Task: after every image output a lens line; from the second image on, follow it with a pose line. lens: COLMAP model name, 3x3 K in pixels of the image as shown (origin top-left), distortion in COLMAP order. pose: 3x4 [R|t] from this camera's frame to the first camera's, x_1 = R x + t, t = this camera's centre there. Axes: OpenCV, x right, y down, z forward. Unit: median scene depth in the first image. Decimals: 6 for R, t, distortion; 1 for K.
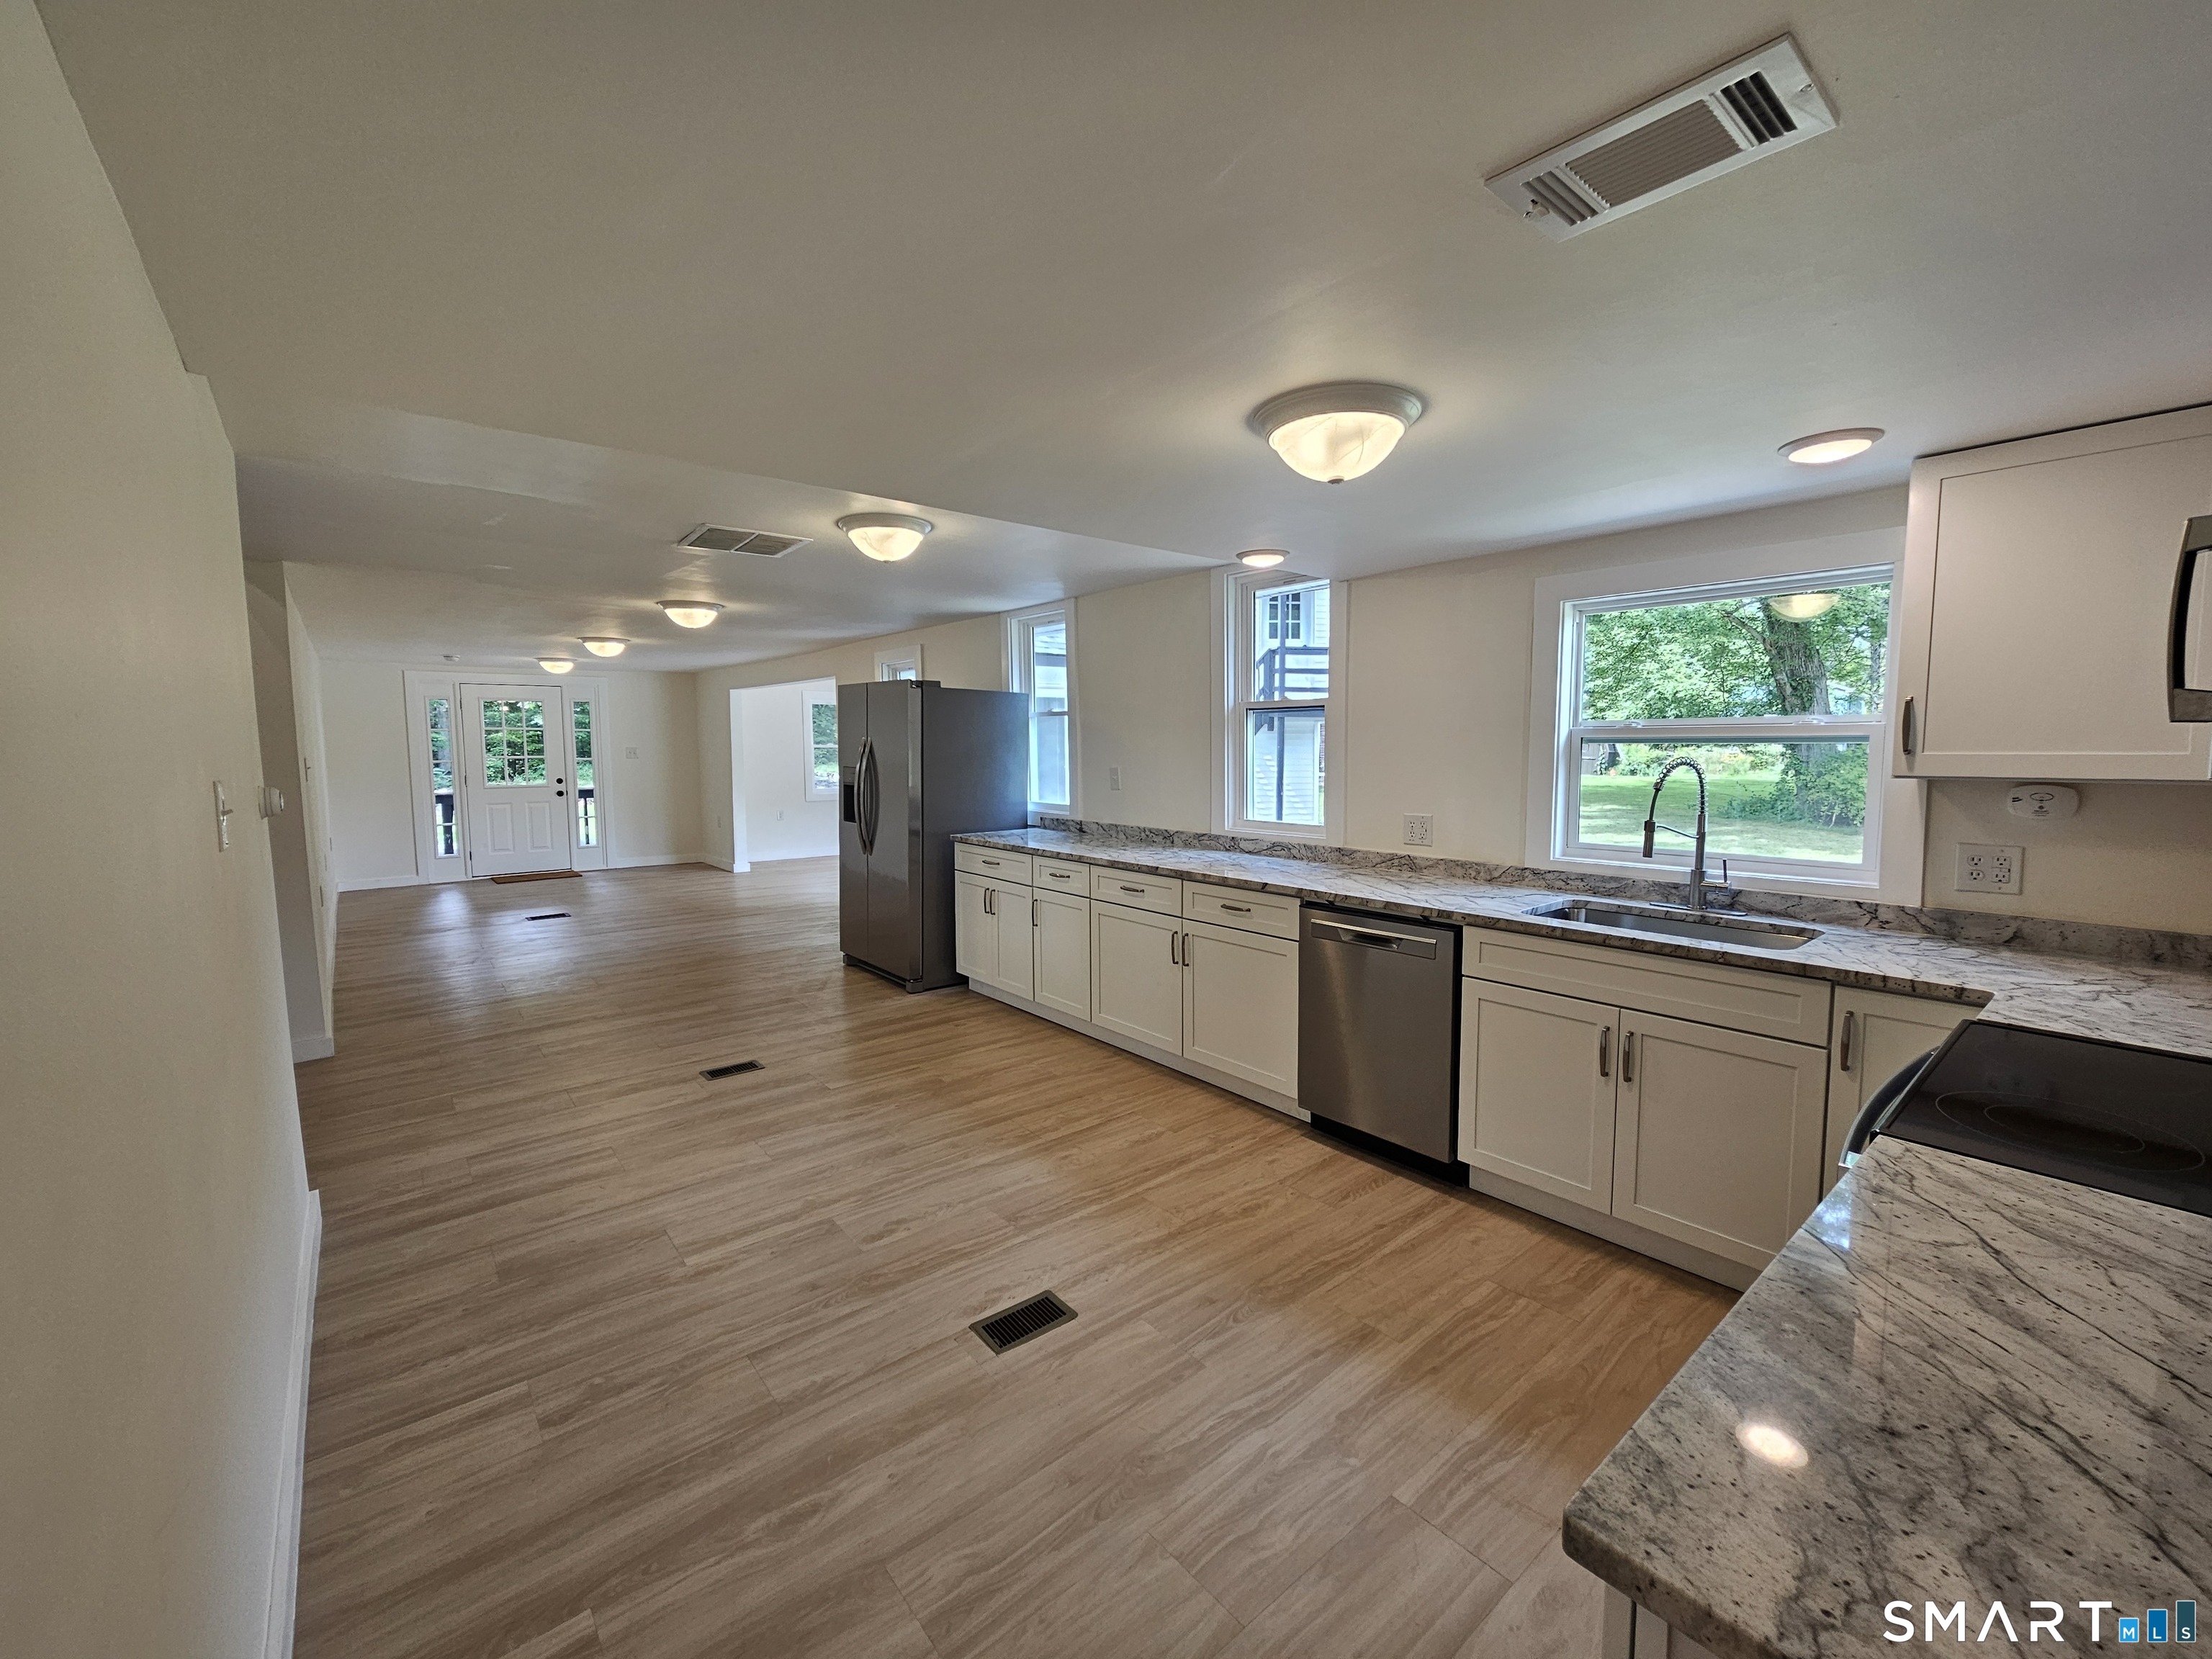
lens RADIAL K [[910.1, 0, 1093.2], [0, 910.1, 841.3], [0, 0, 1]] dist [0.000693, -0.002144]
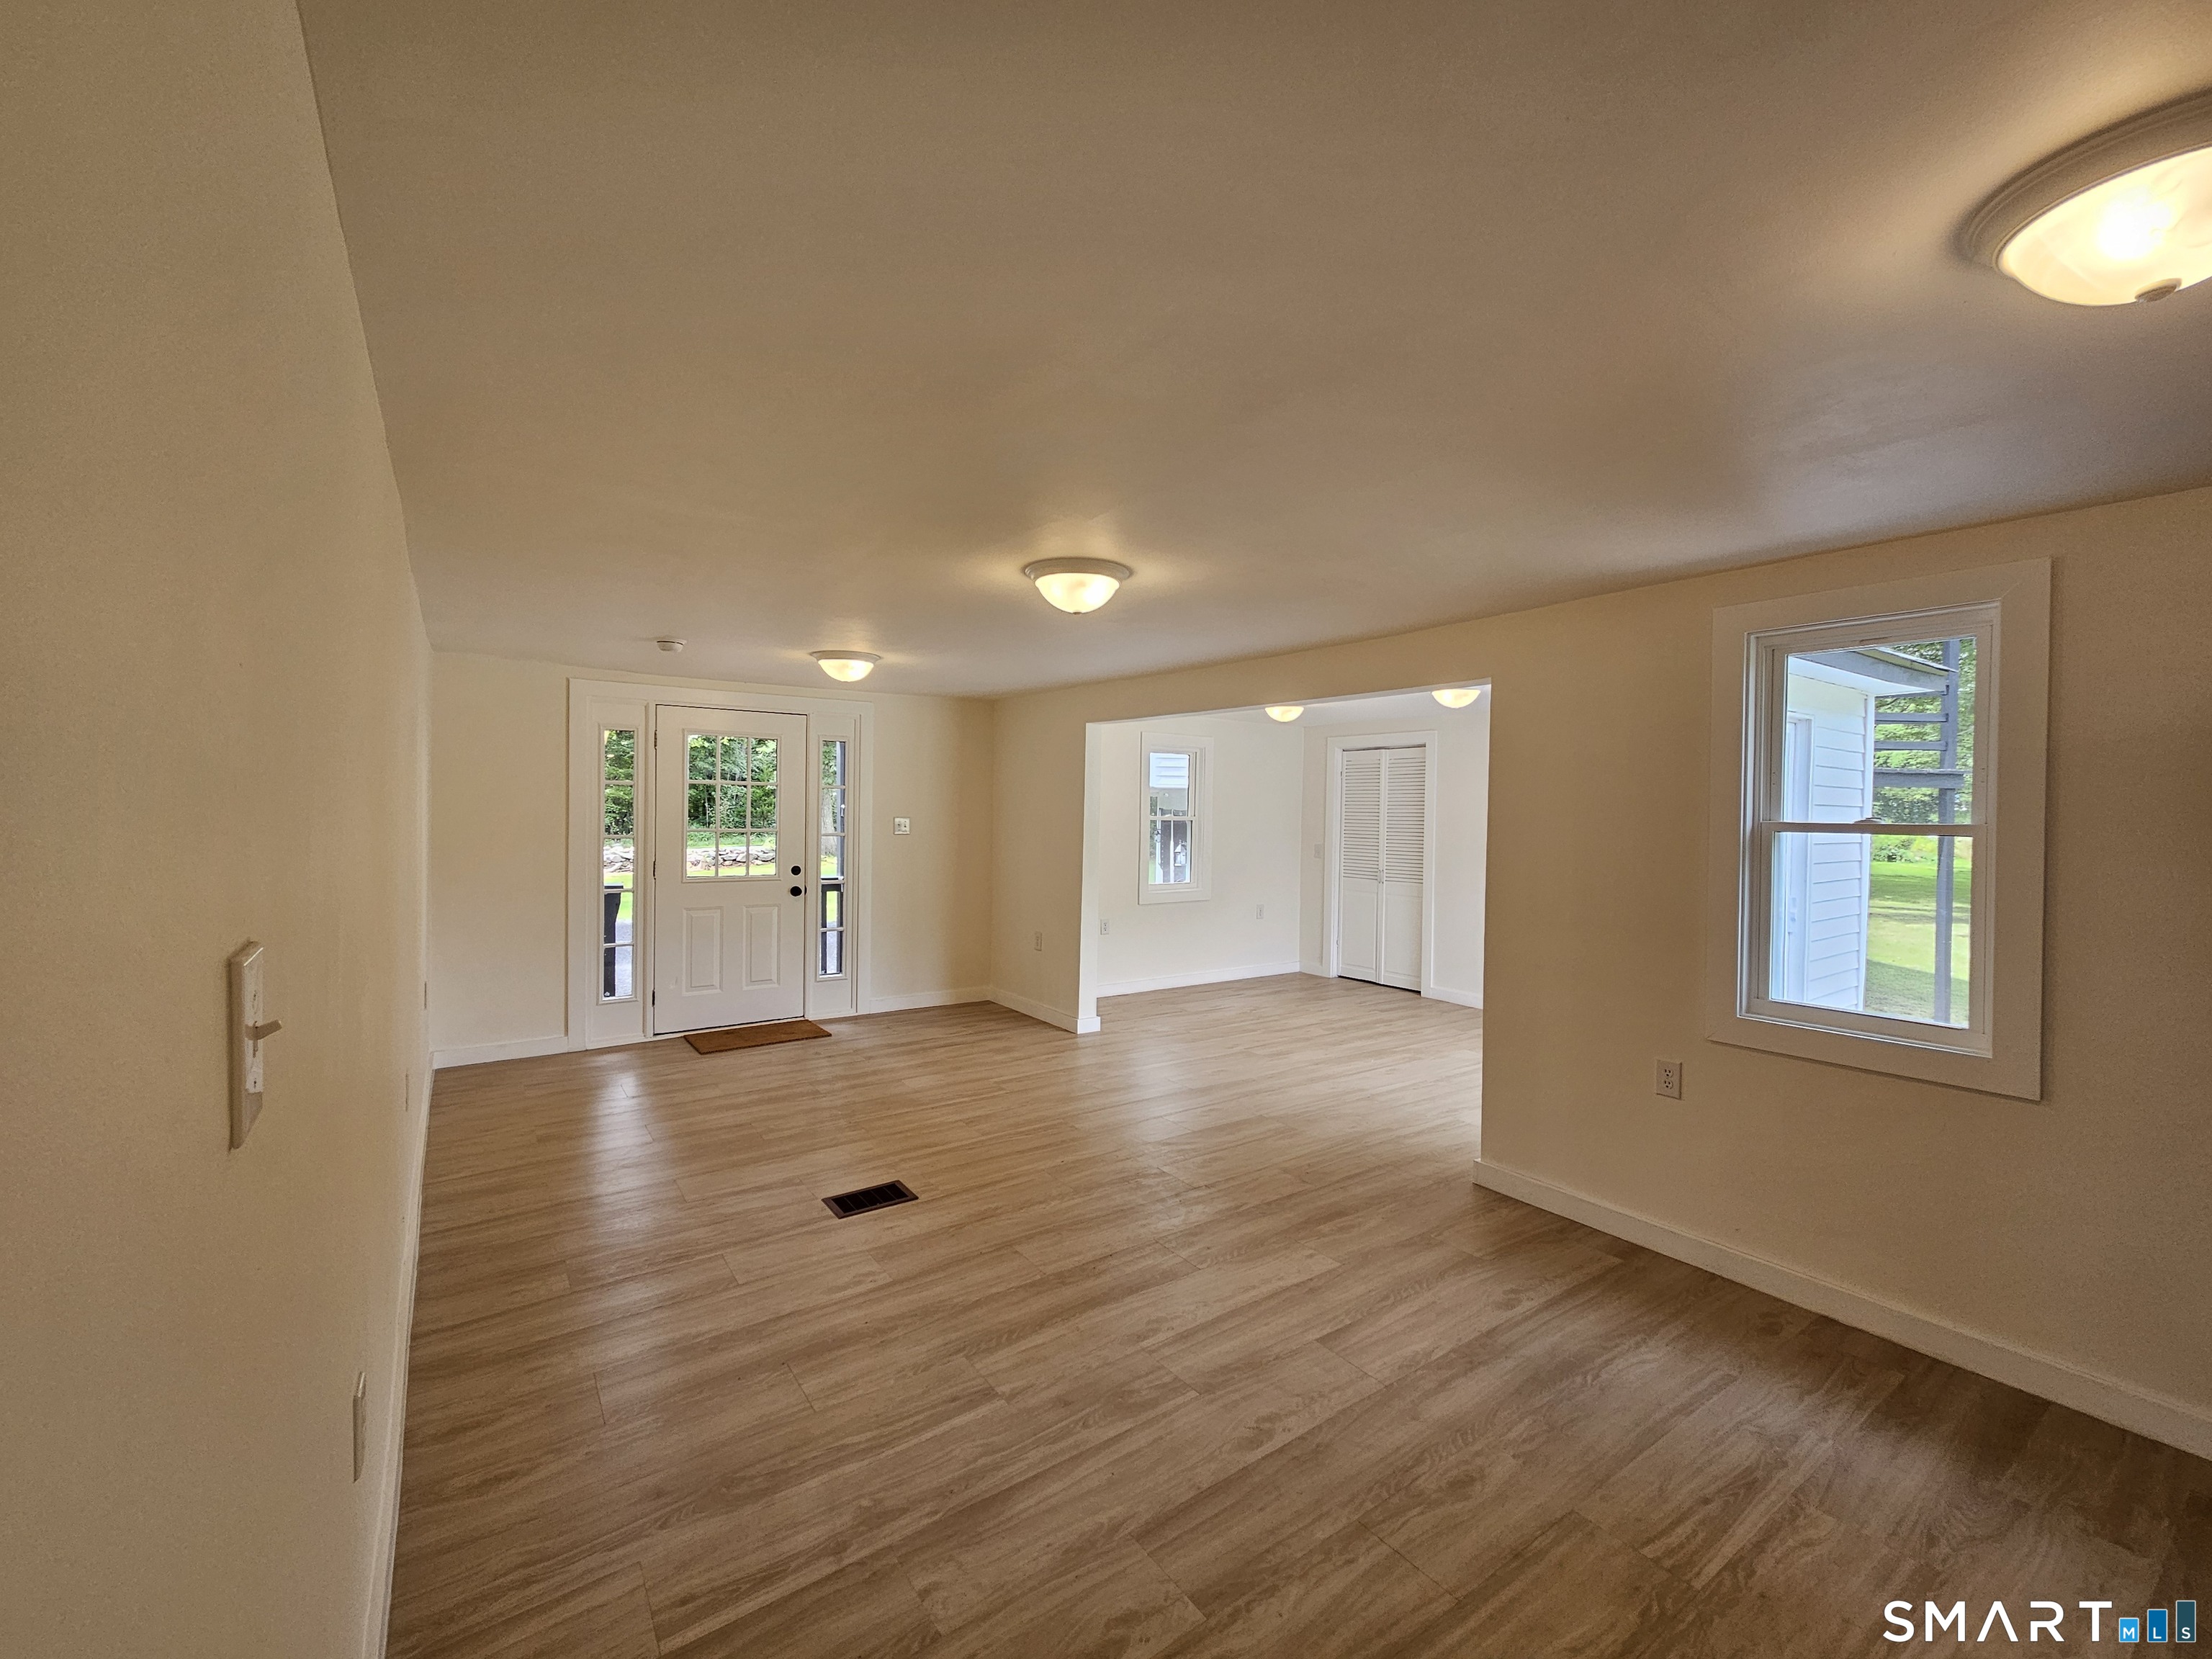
lens RADIAL K [[910.1, 0, 1107.1], [0, 910.1, 820.5], [0, 0, 1]] dist [0.000693, -0.002144]
pose [[0.996623, 0.010587, -0.081428, -0.308994], [-0.018197, 0.995473, -0.093288, -0.043914], [0.080072, 0.094455, 0.992304, 0.384924]]
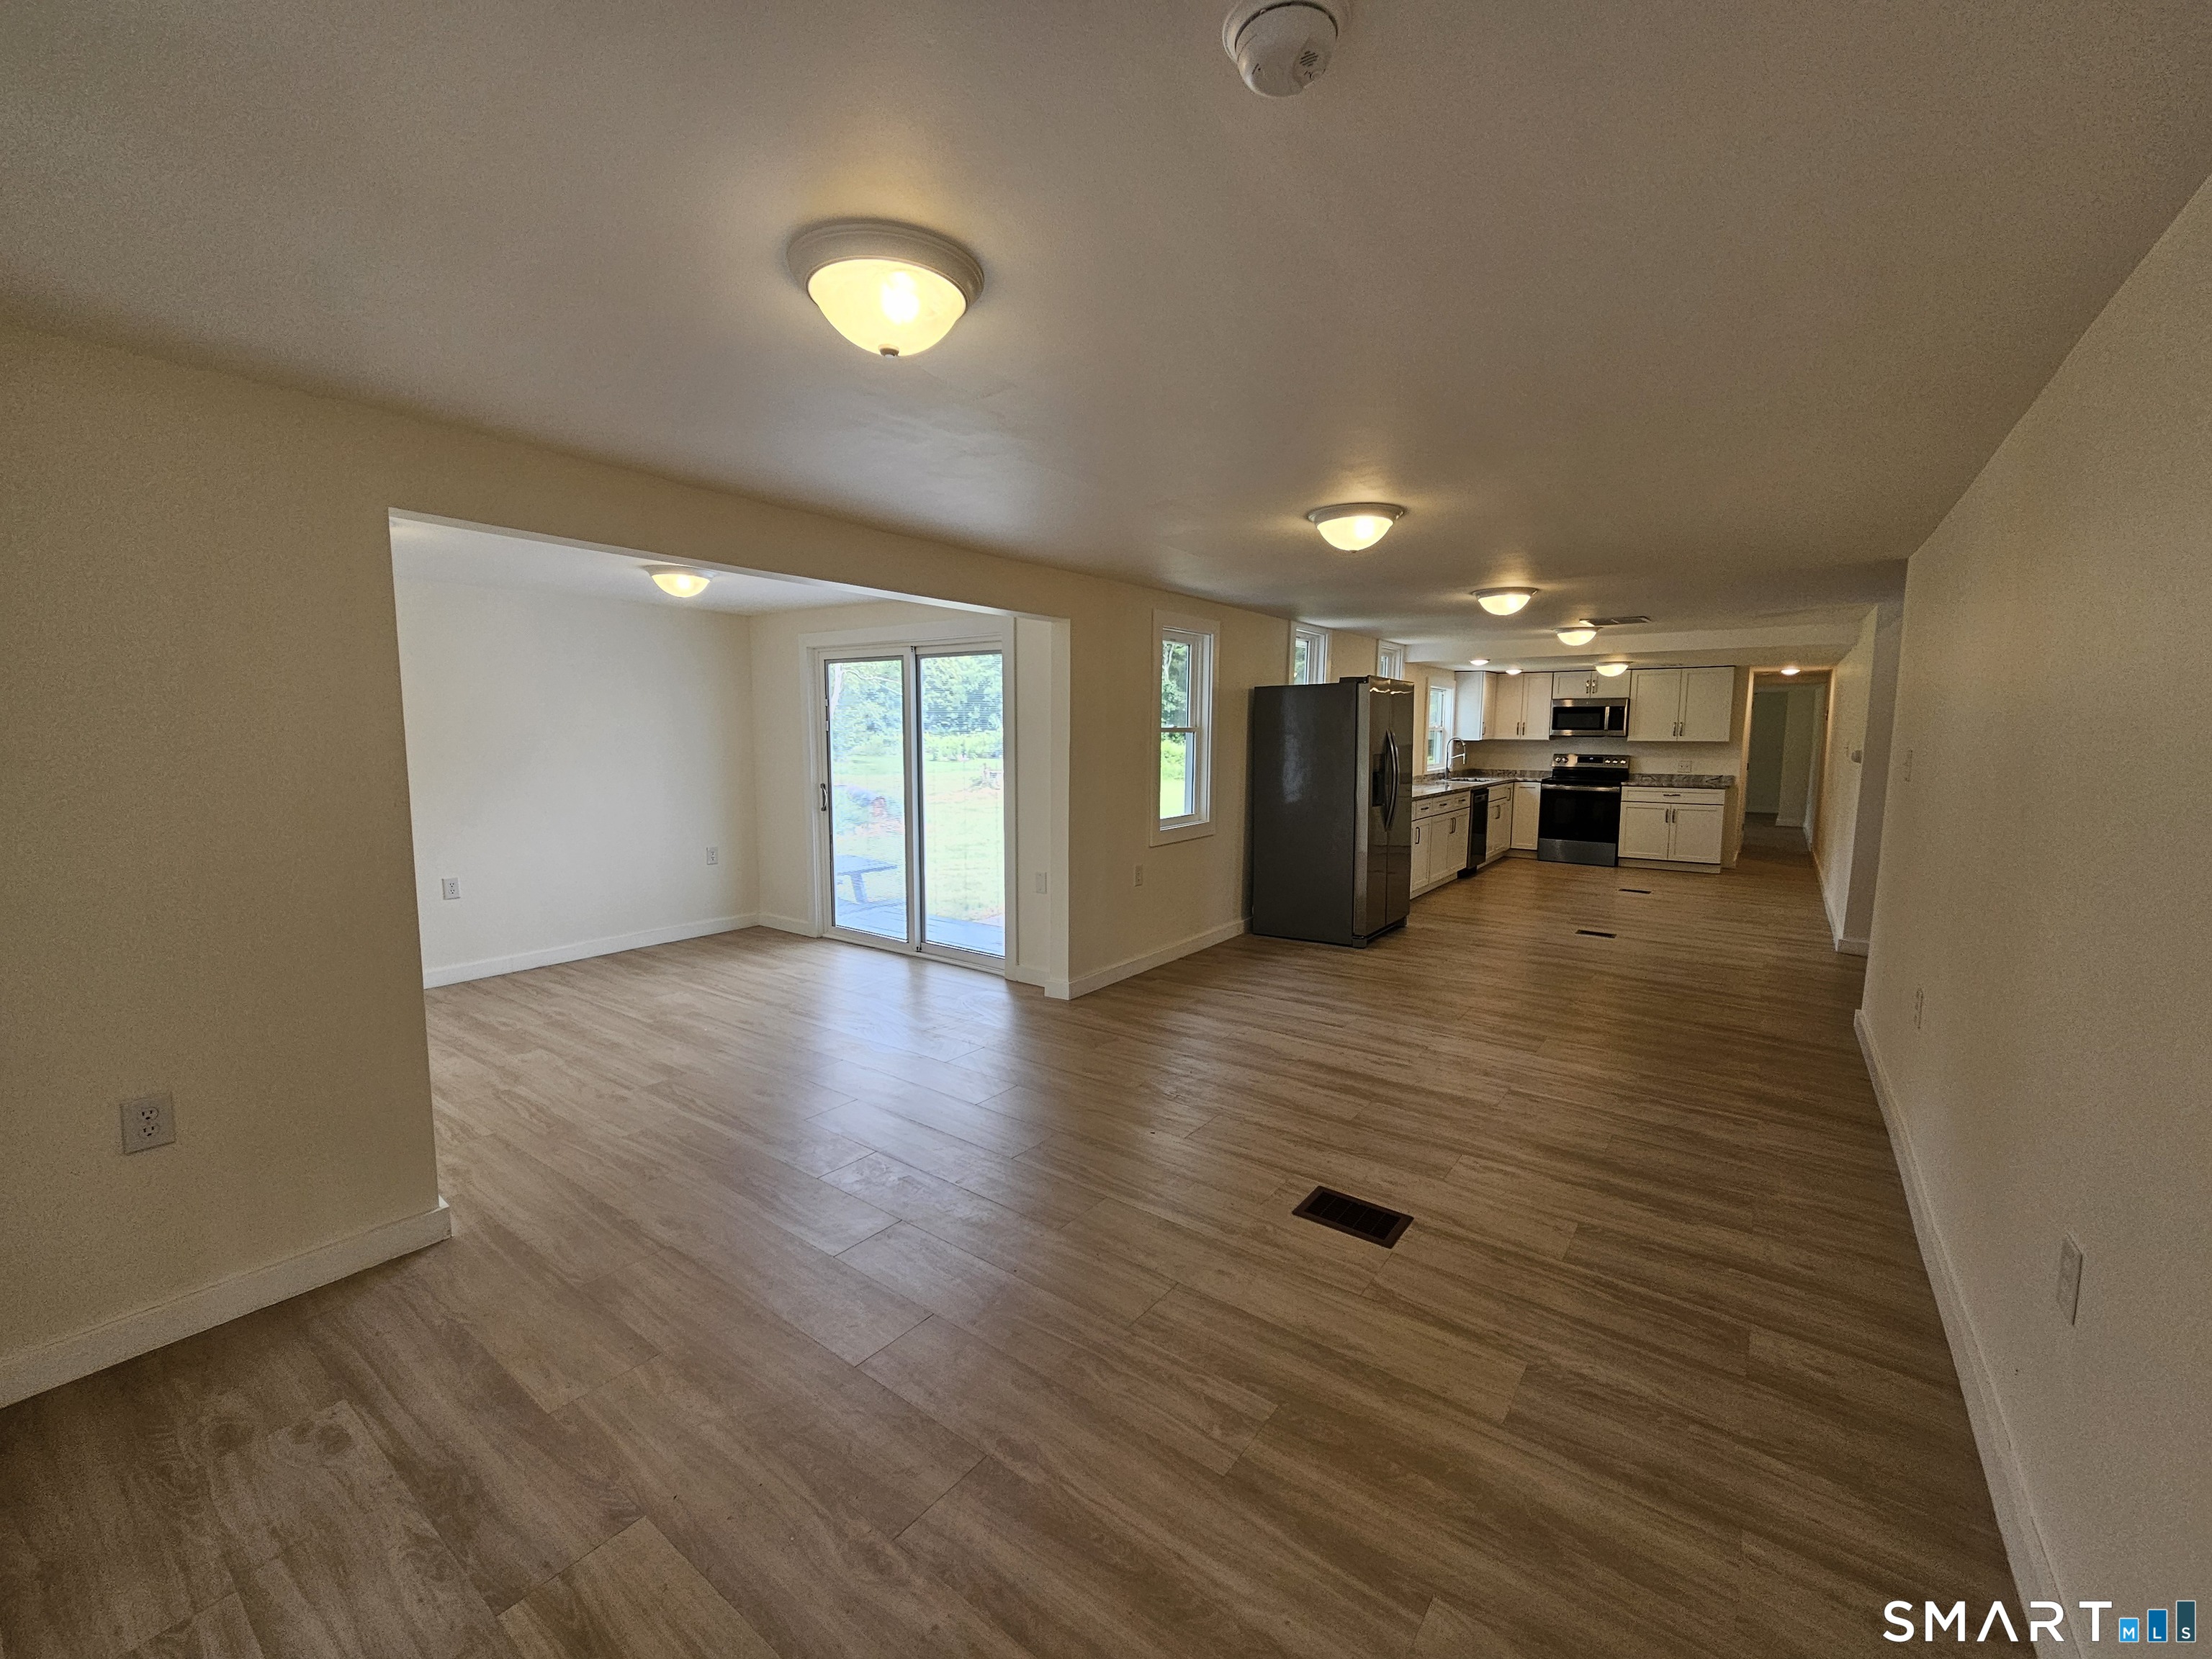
lens RADIAL K [[910.1, 0, 1095.8], [0, 910.1, 818.7], [0, 0, 1]] dist [0.000693, -0.002144]
pose [[-0.227906, -0.101087, 0.968422, -0.630245], [0.099506, 0.986971, 0.126441, -0.089937], [-0.968585, 0.125180, -0.214878, 0.808647]]
